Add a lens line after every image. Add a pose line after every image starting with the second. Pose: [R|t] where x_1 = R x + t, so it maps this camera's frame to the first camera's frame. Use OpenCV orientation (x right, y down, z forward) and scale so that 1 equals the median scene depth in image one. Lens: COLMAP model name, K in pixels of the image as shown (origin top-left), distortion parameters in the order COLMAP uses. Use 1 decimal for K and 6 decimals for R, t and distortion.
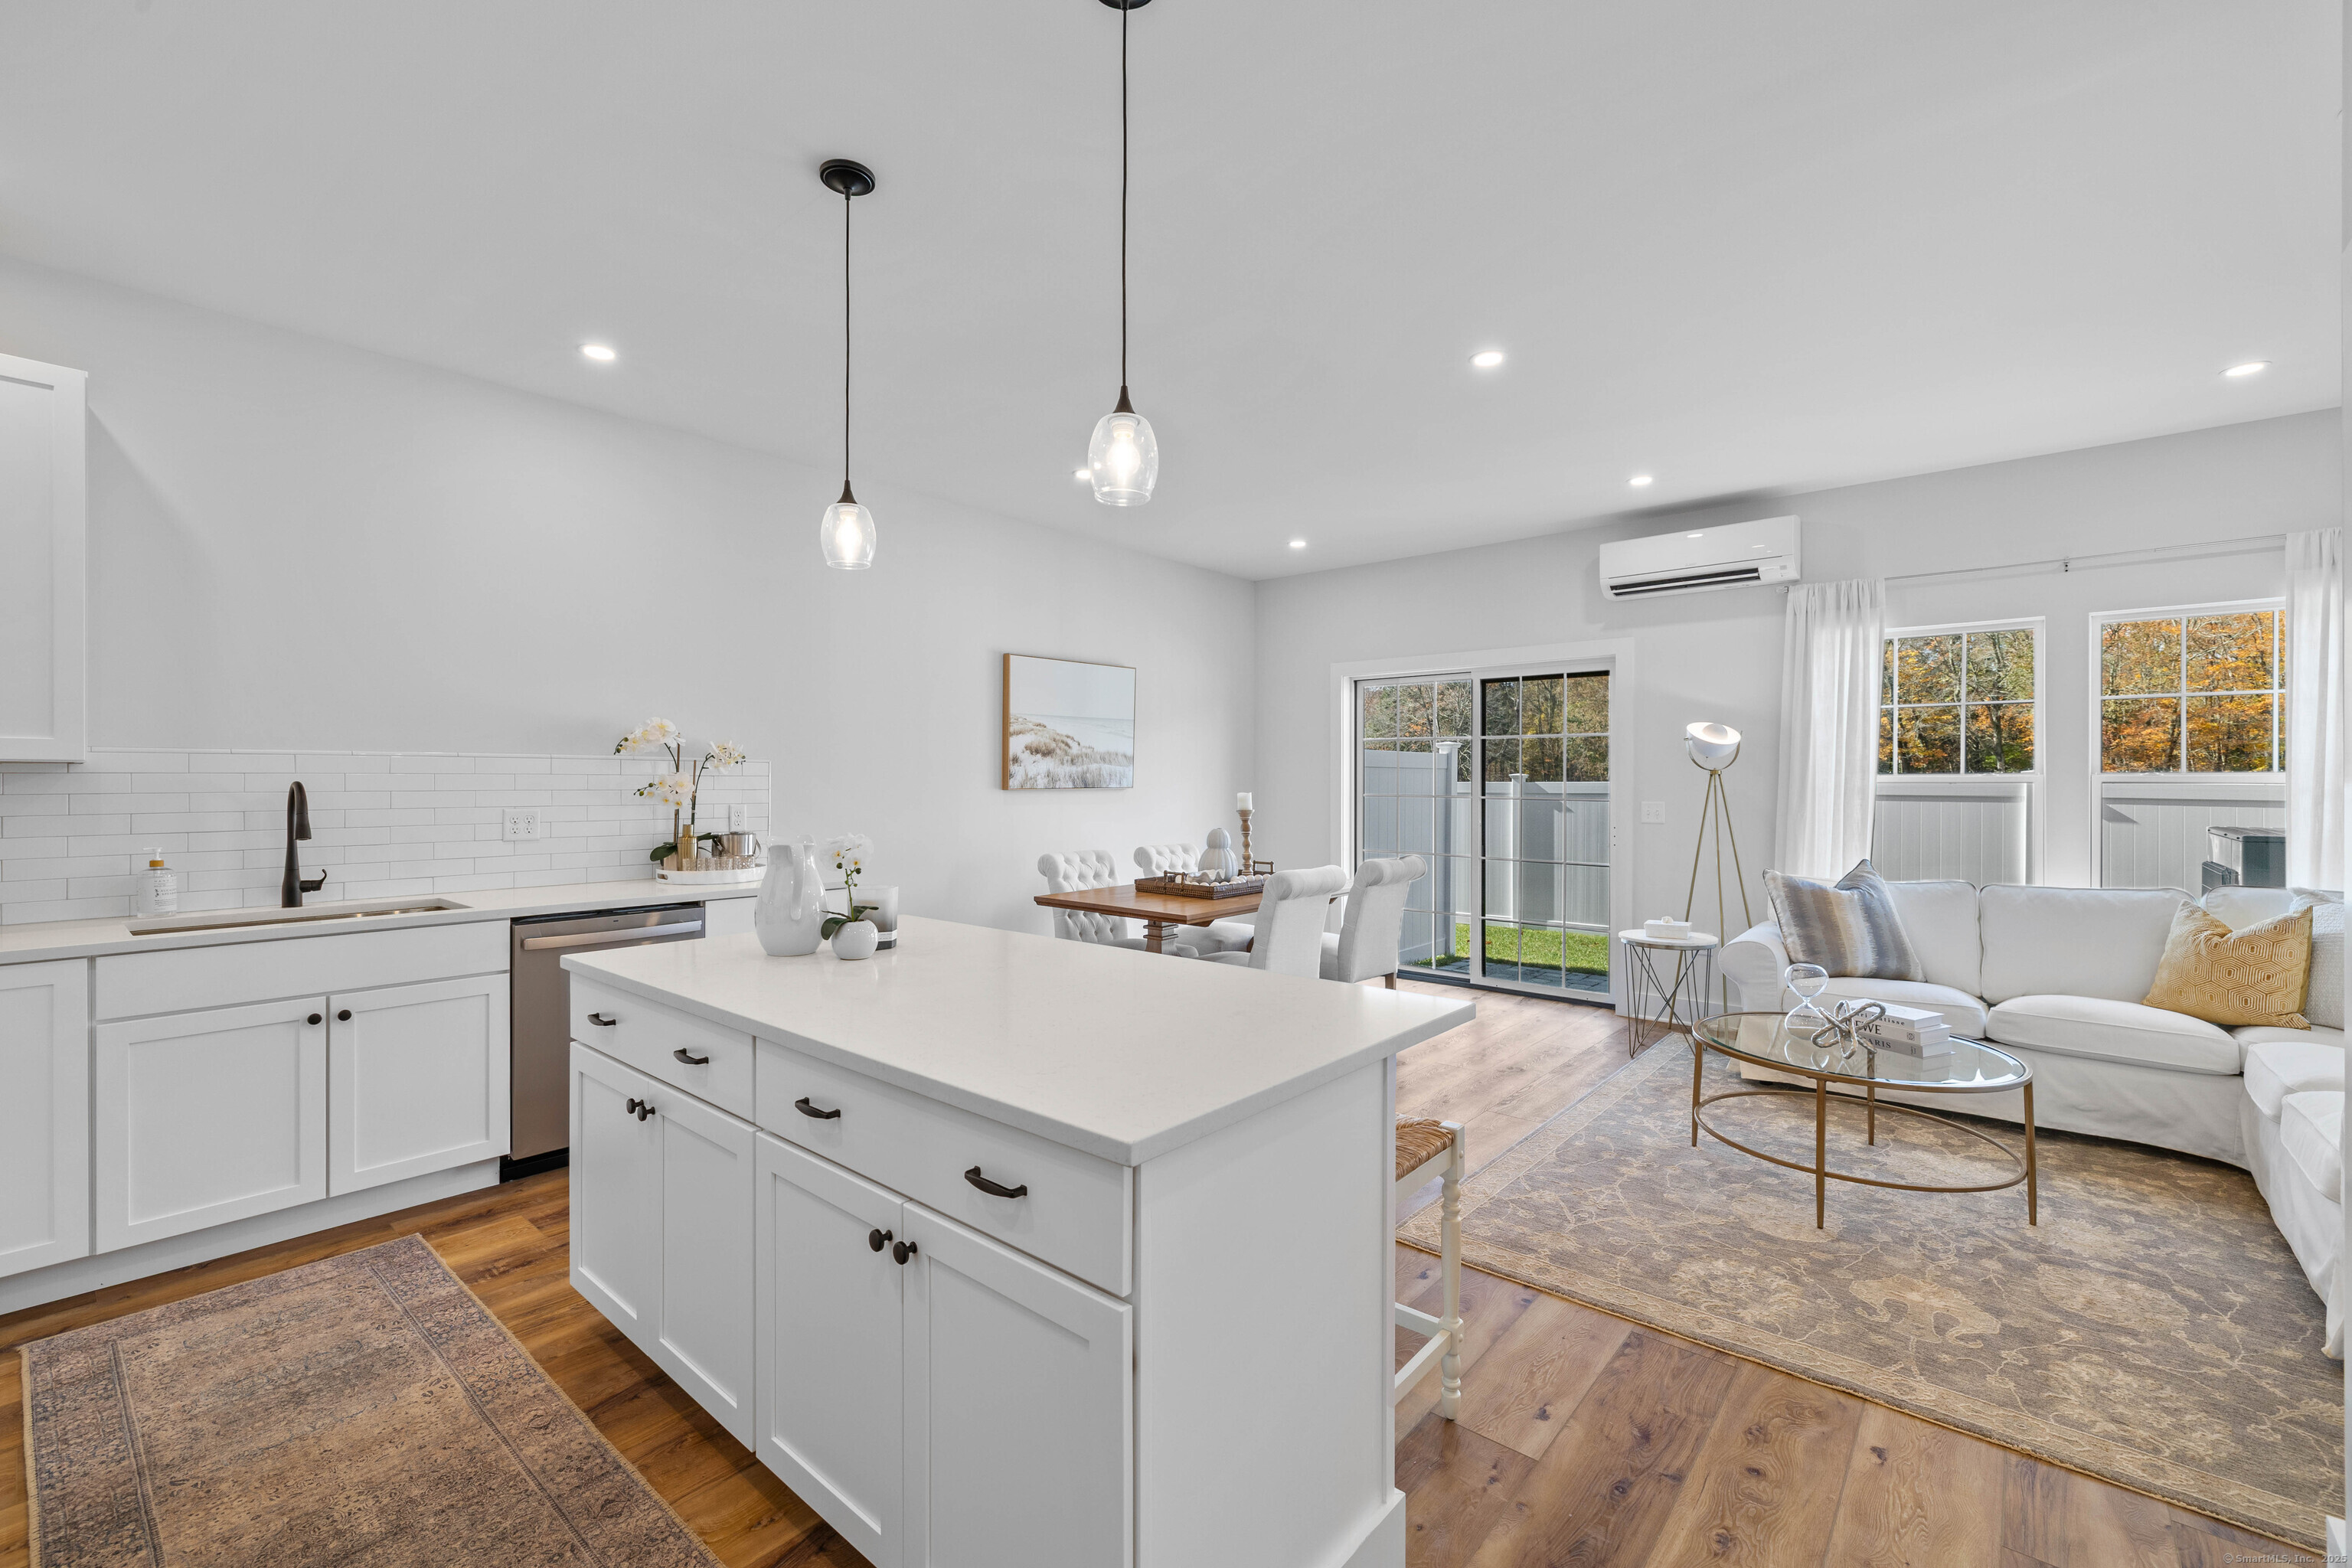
lens RADIAL K [[997.2, 0, 1160.2], [0, 997.2, 775.6], [0, 0, 1]] dist [0.000734, 0.000675]
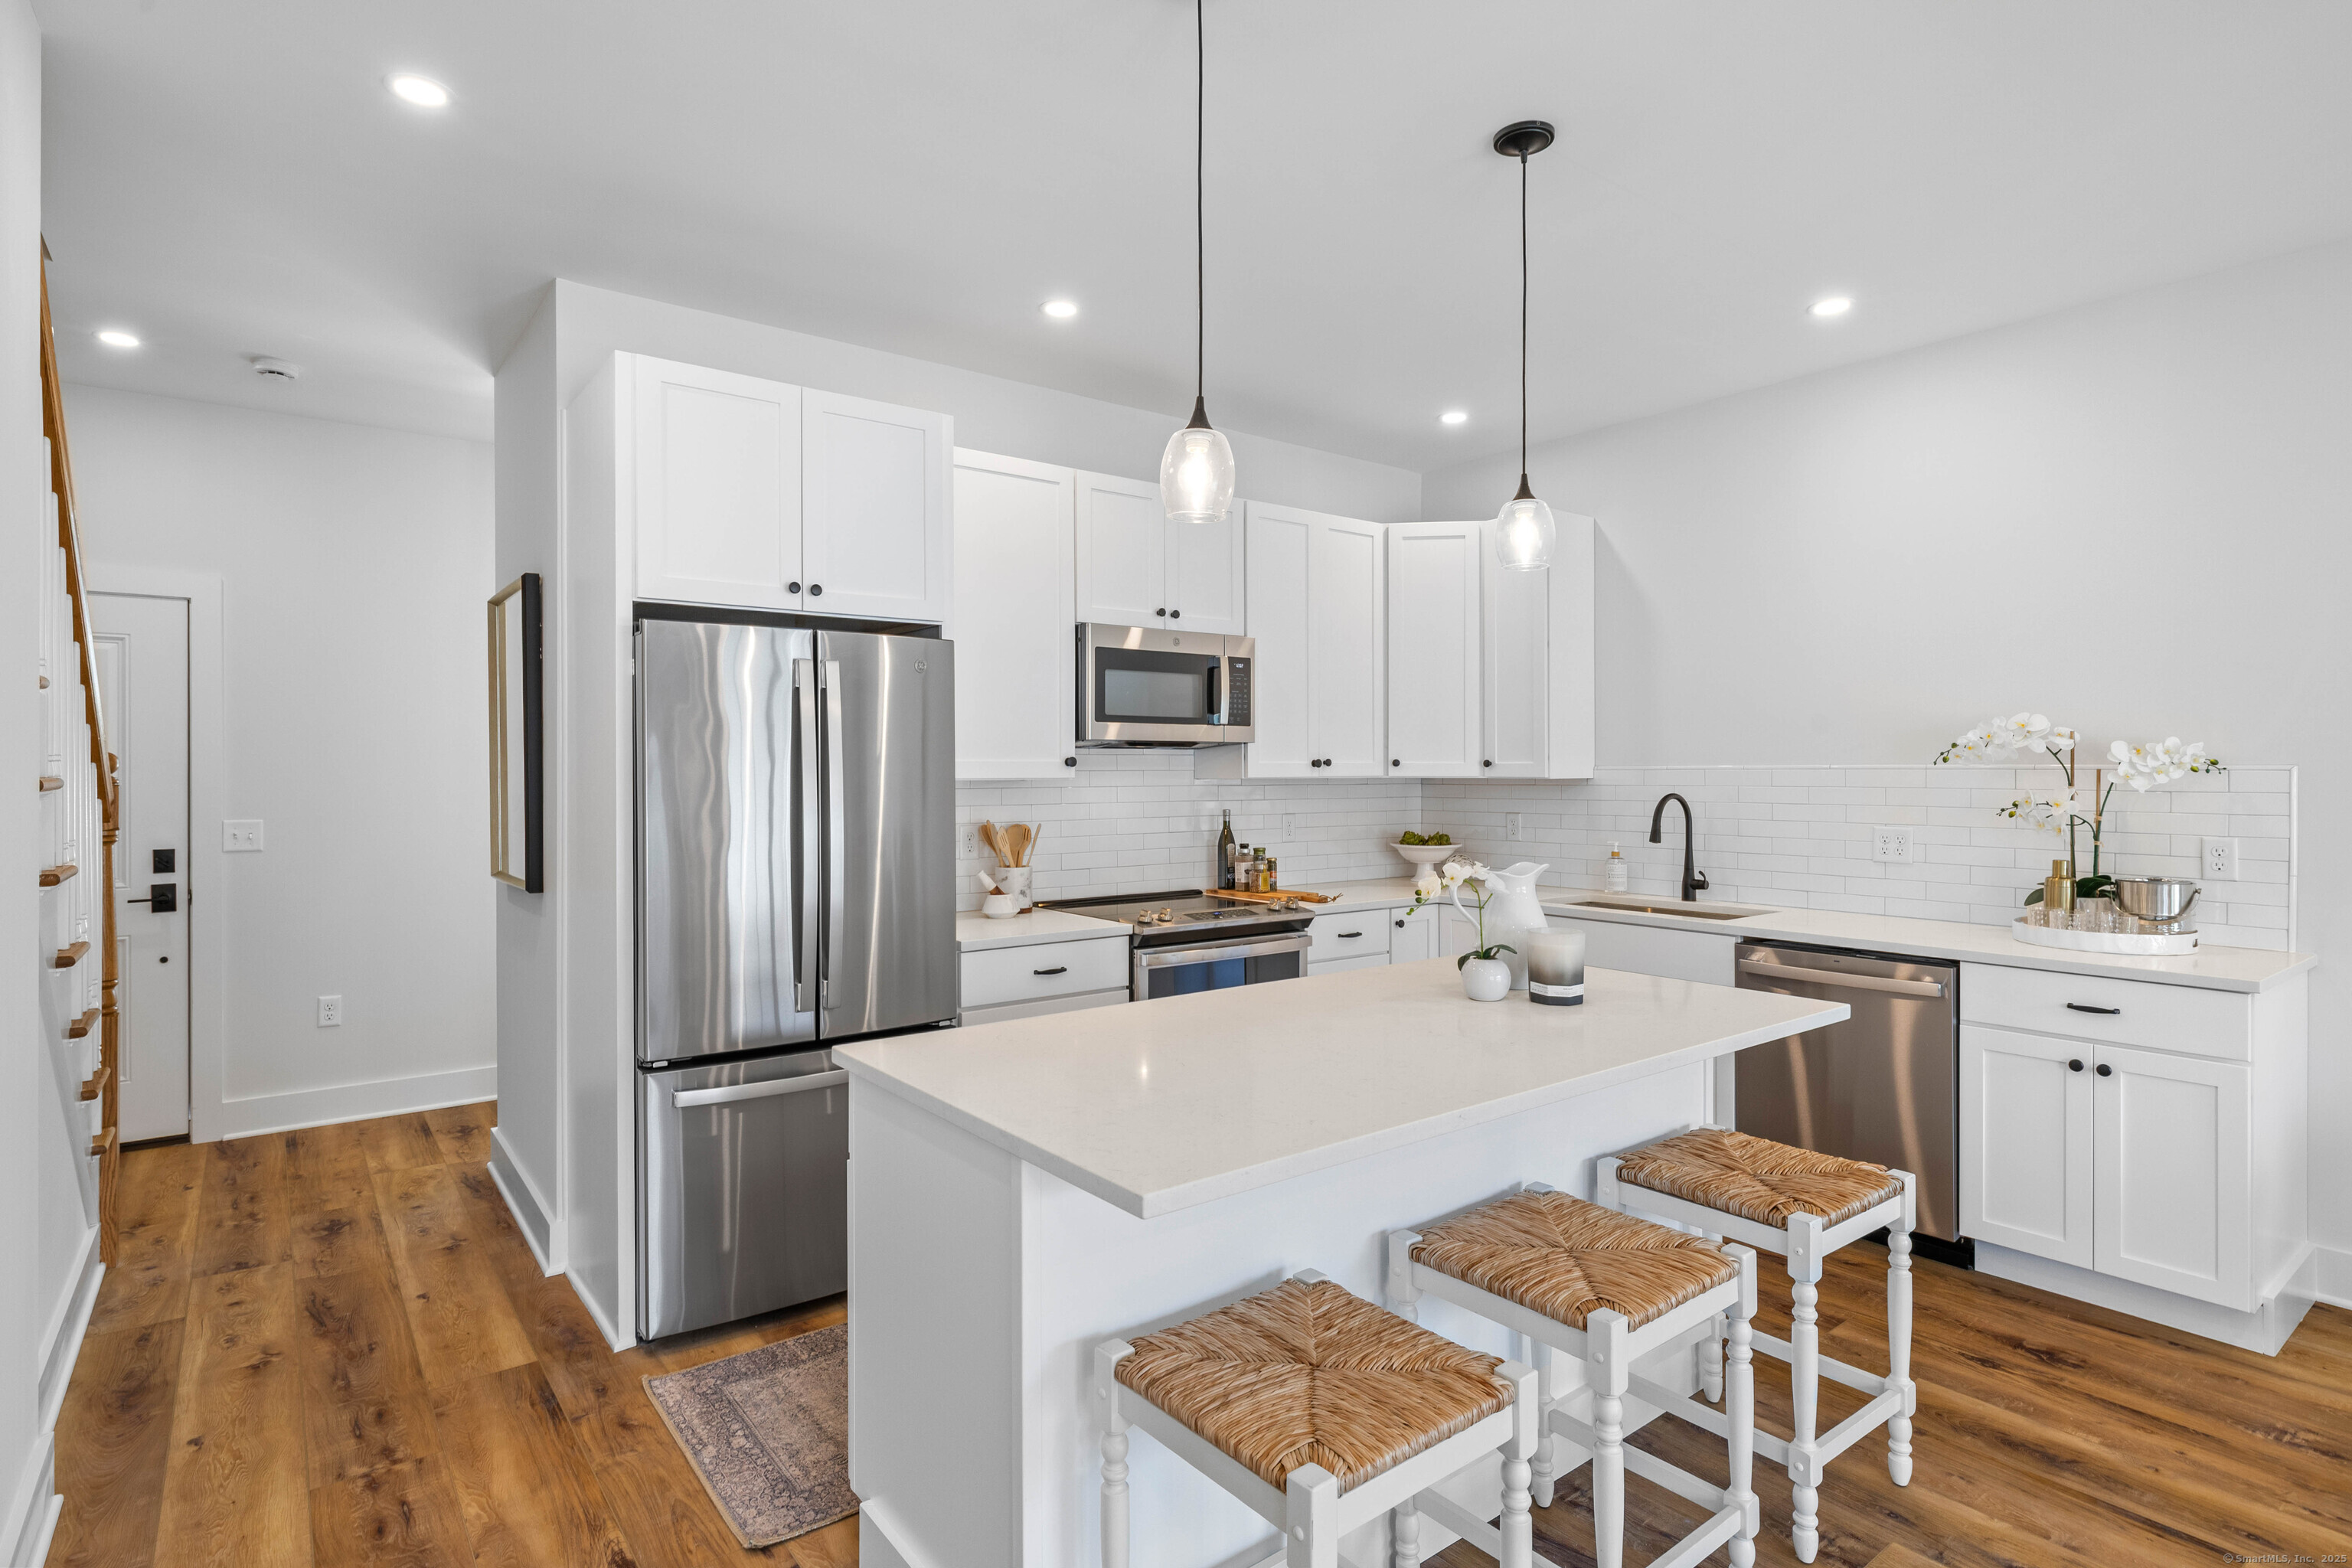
lens RADIAL K [[1184.9, 0, 1164.6], [0, 1184.9, 770.7], [0, 0, 1]] dist [-0.004230, 0.002077]
pose [[-0.201195, -0.000984, -0.979551, 0.557337], [0.004535, 0.999988, -0.001936, -0.018644], [0.979541, -0.004832, -0.201188, 0.625752]]
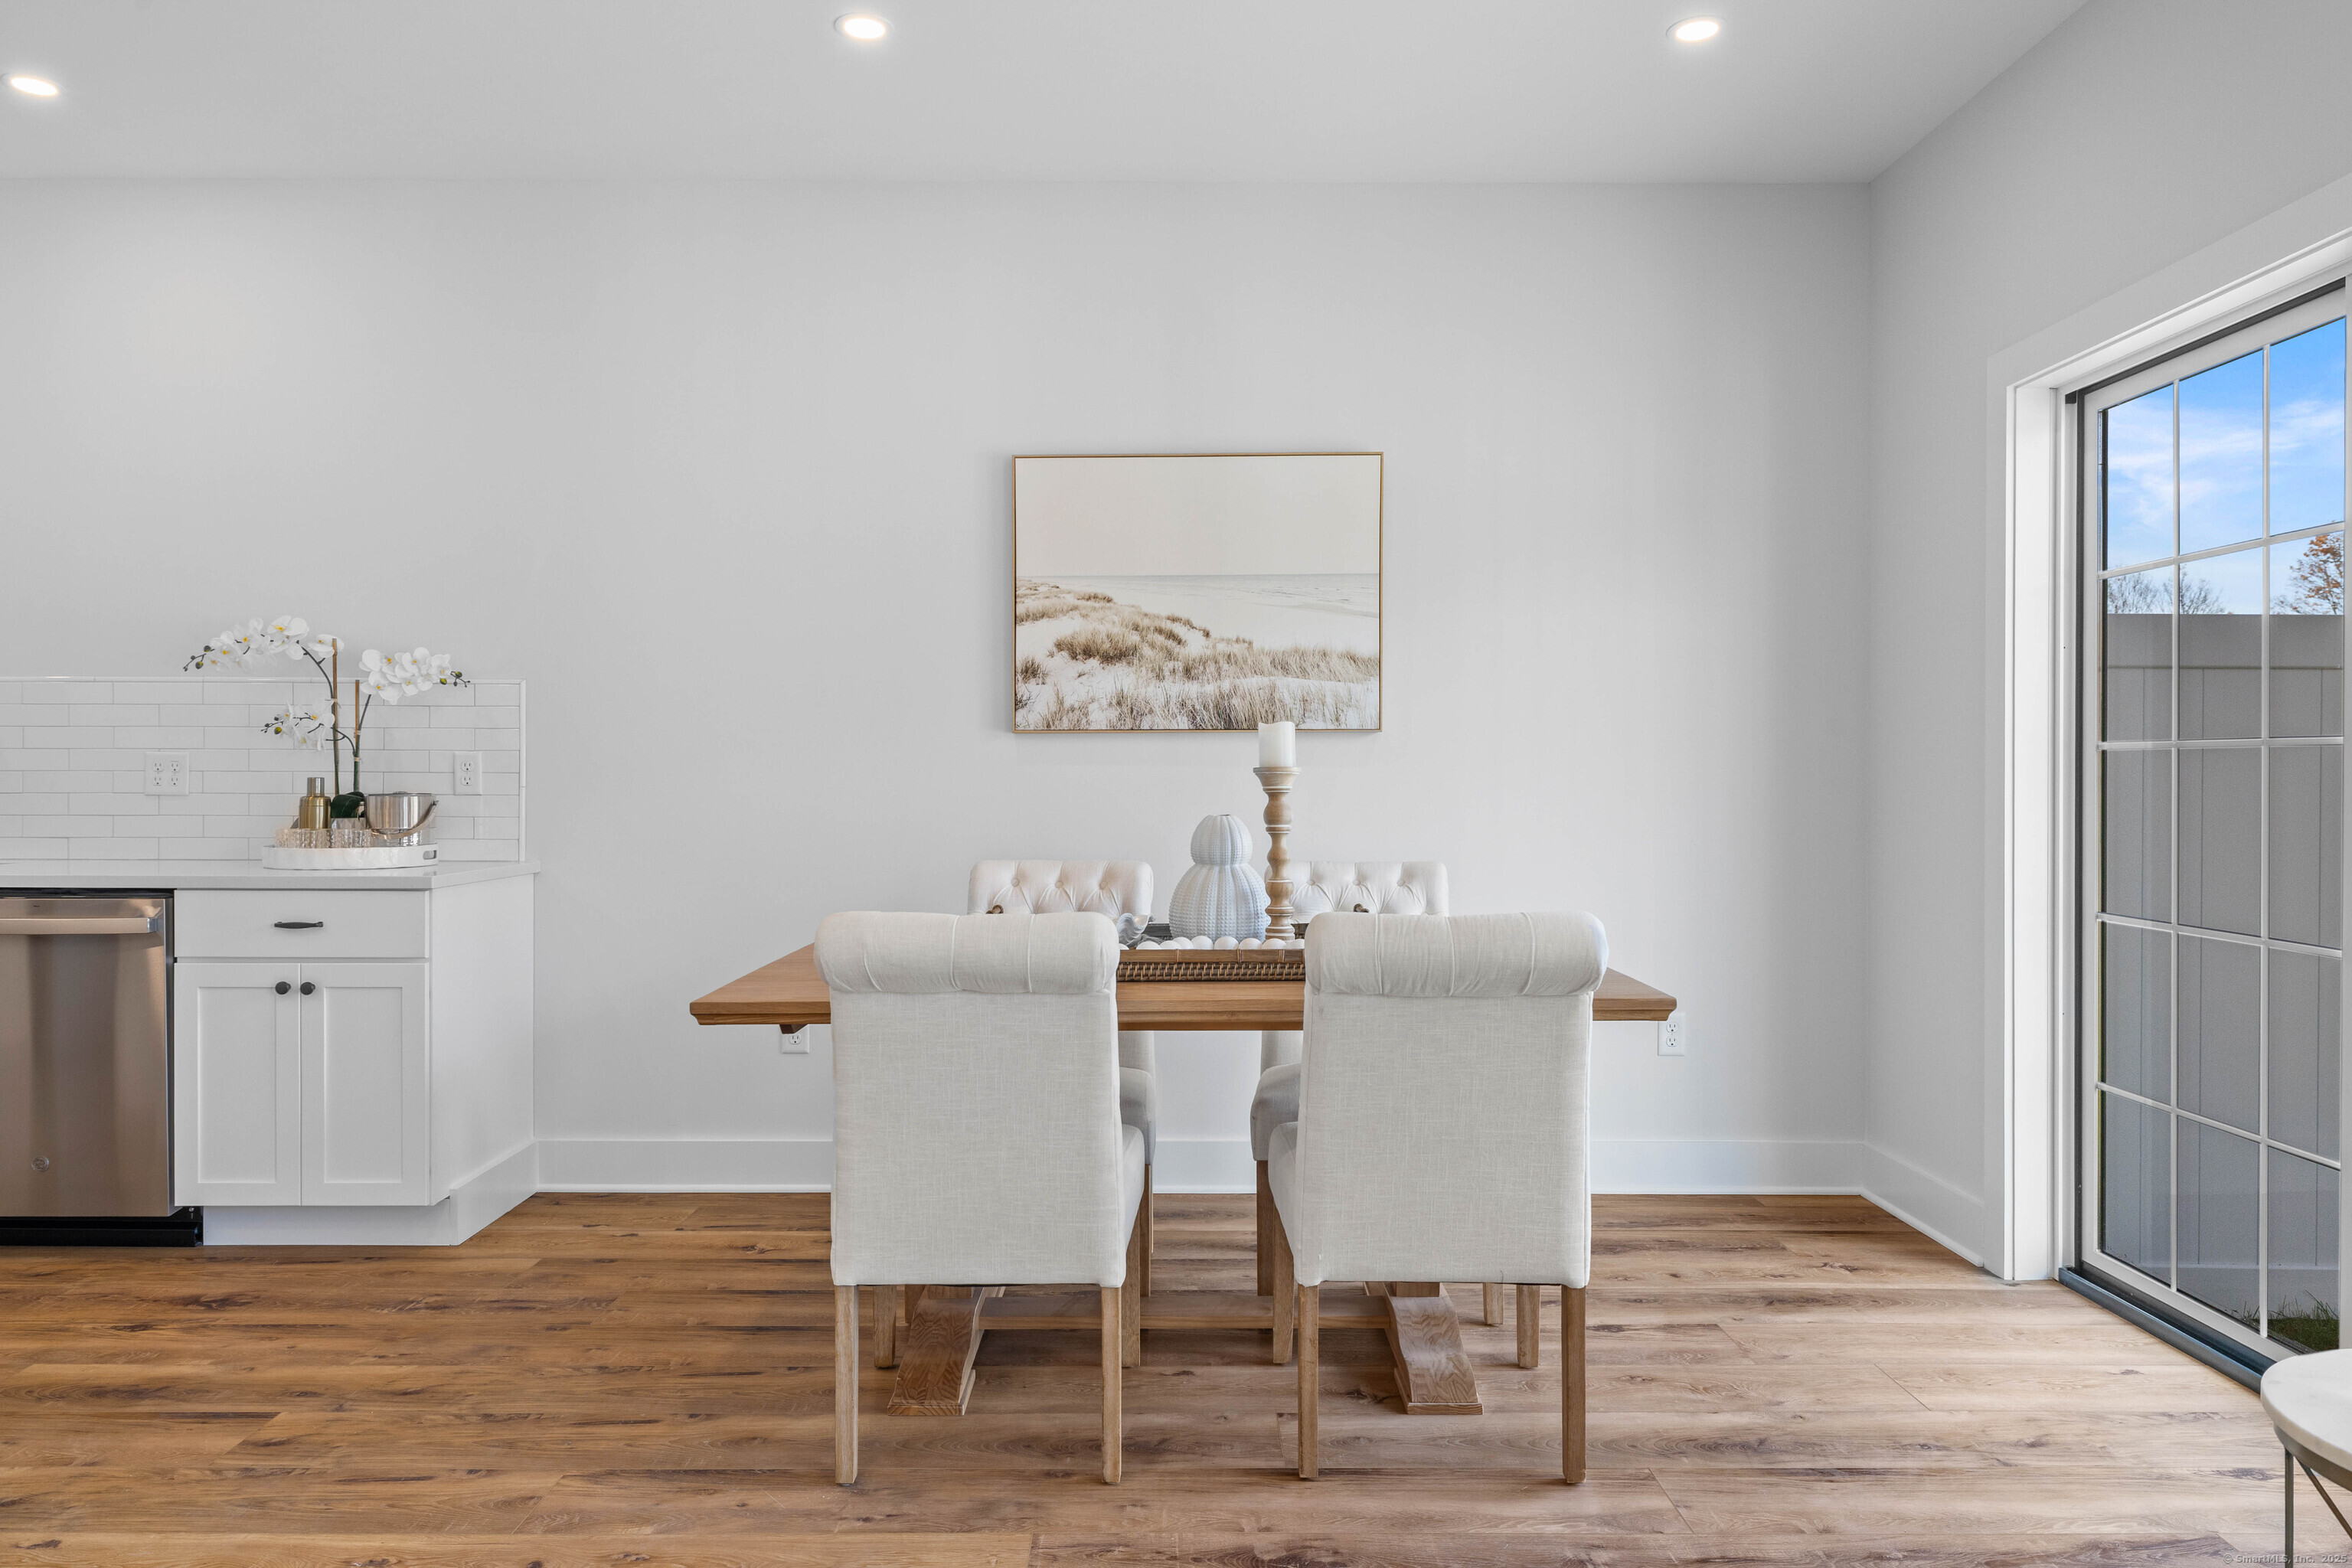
lens RADIAL K [[1573.8, 0, 1163.2], [0, 1573.8, 791.6], [0, 0, 1]] dist [0.003585, -0.005961]
pose [[0.657200, 0.007896, -0.753675, 0.765019], [0.002199, 0.999921, 0.012393, 0.053983], [0.753713, -0.009802, 0.657130, 0.855055]]
